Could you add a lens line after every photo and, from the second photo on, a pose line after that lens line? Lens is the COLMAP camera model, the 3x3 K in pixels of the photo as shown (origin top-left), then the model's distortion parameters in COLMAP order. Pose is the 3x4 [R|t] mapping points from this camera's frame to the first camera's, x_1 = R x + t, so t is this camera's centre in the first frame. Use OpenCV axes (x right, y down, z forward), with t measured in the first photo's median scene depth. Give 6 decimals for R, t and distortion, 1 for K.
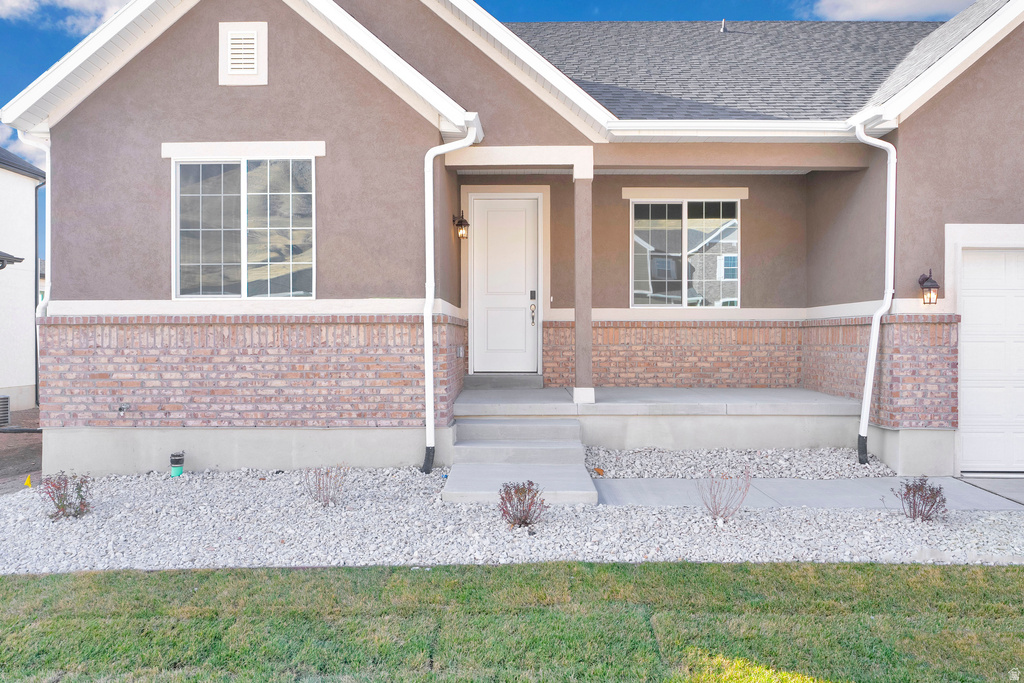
lens RADIAL K [[729.0, 0, 510.5], [0, 729.0, 340.4], [0, 0, 1]] dist [-0.012275, 0.000547]
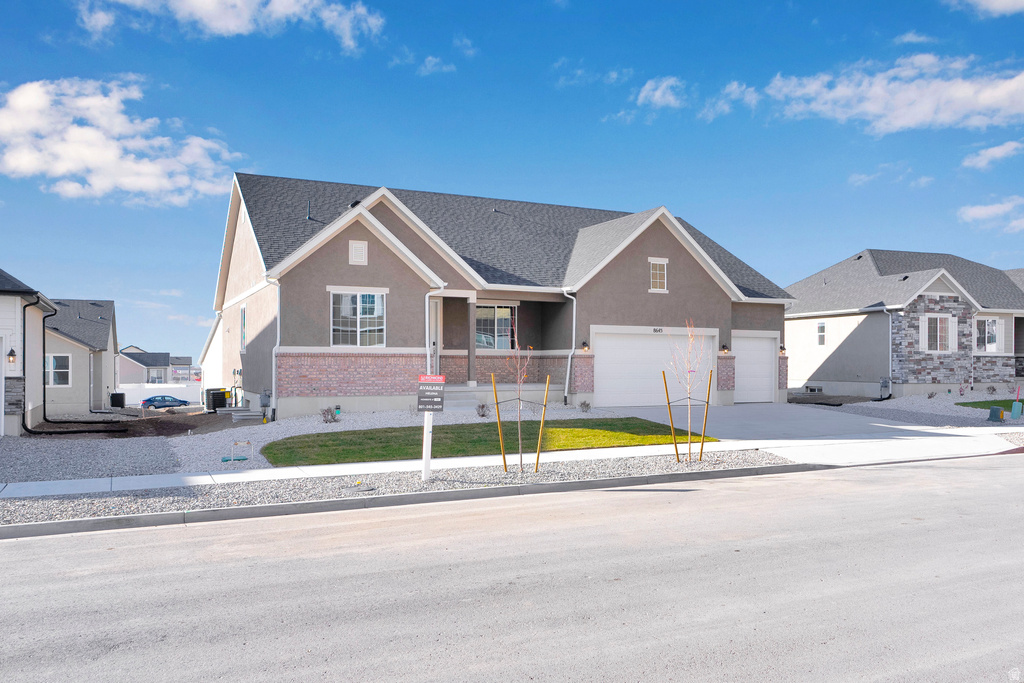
lens RADIAL K [[729.0, 0, 512.6], [0, 729.0, 345.7], [0, 0, 1]] dist [-0.012275, 0.000547]
pose [[0.907261, 0.012861, 0.420372, -0.960758], [-0.000285, 0.999551, -0.029964, 0.017585], [-0.420569, 0.027065, 0.906857, -1.601936]]
